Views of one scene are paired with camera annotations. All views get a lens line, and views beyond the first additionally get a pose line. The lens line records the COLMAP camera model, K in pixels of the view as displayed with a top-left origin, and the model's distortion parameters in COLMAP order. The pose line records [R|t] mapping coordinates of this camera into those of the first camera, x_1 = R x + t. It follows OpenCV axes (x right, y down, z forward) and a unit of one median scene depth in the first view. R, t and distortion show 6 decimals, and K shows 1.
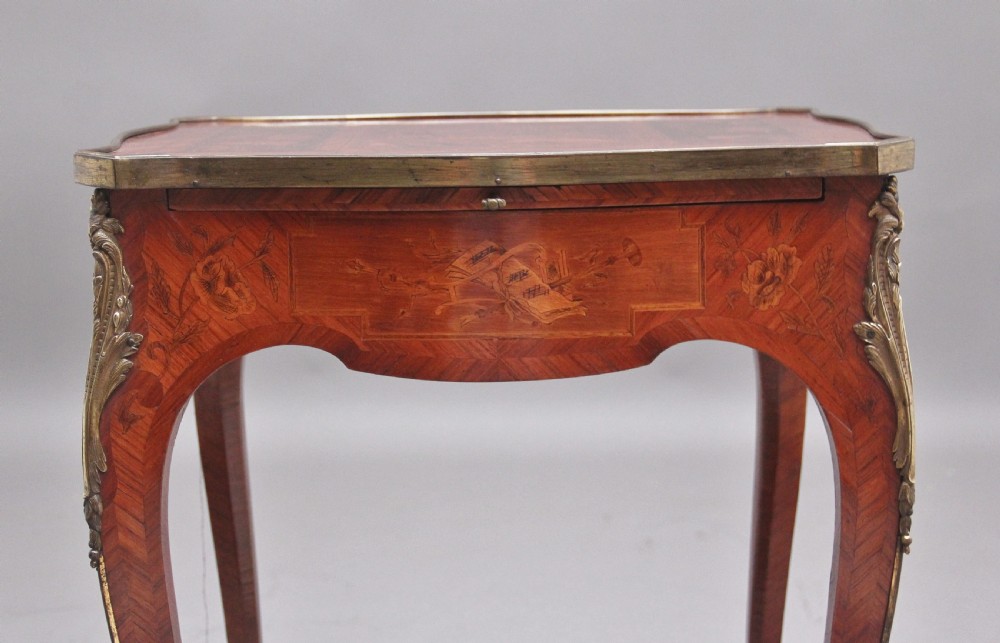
lens RADIAL K [[1577.4, 0, 515.8], [0, 1577.4, 318.2], [0, 0, 1]] dist [0.038983, 0.783923]
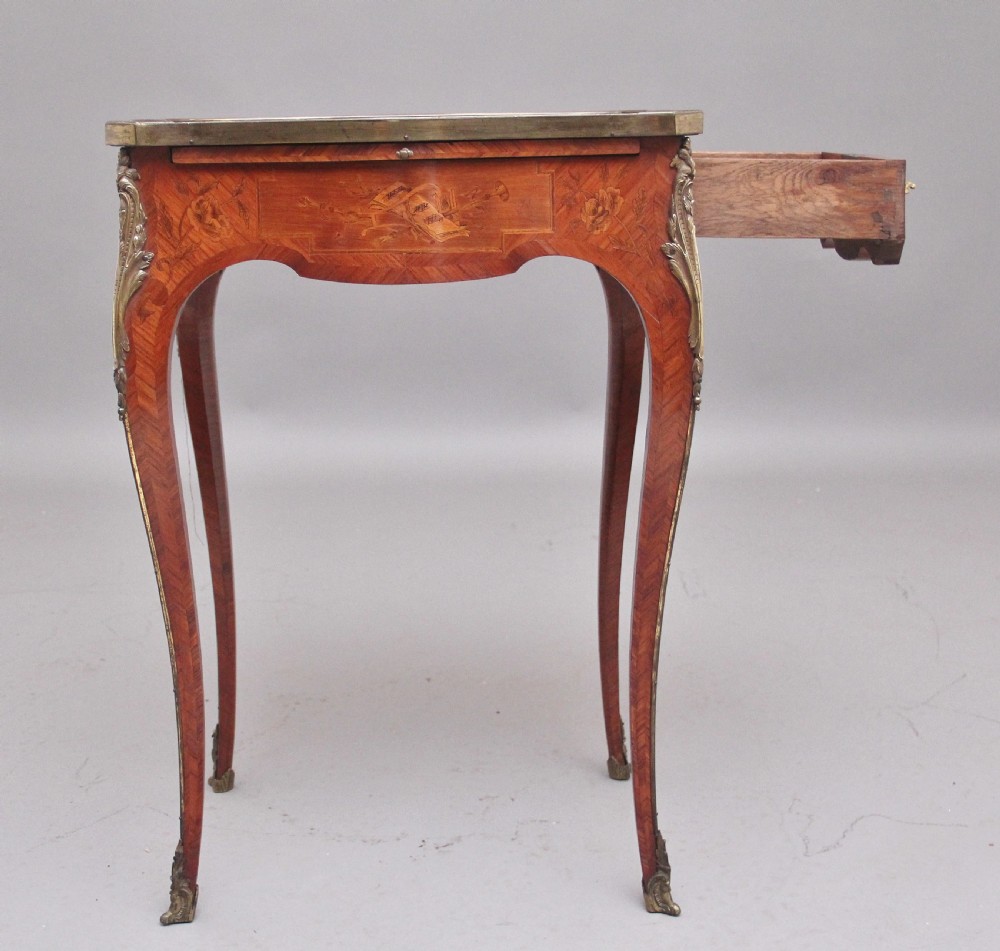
lens RADIAL K [[1540.7, 0, 432.1], [0, 1540.7, 477.1], [0, 0, 1]] dist [-0.034768, 0.028924]
pose [[0.999994, -0.001830, -0.002877, 0.014957], [0.001953, 0.999067, 0.043148, 0.150916], [0.002796, -0.043153, 0.999065, -0.370665]]
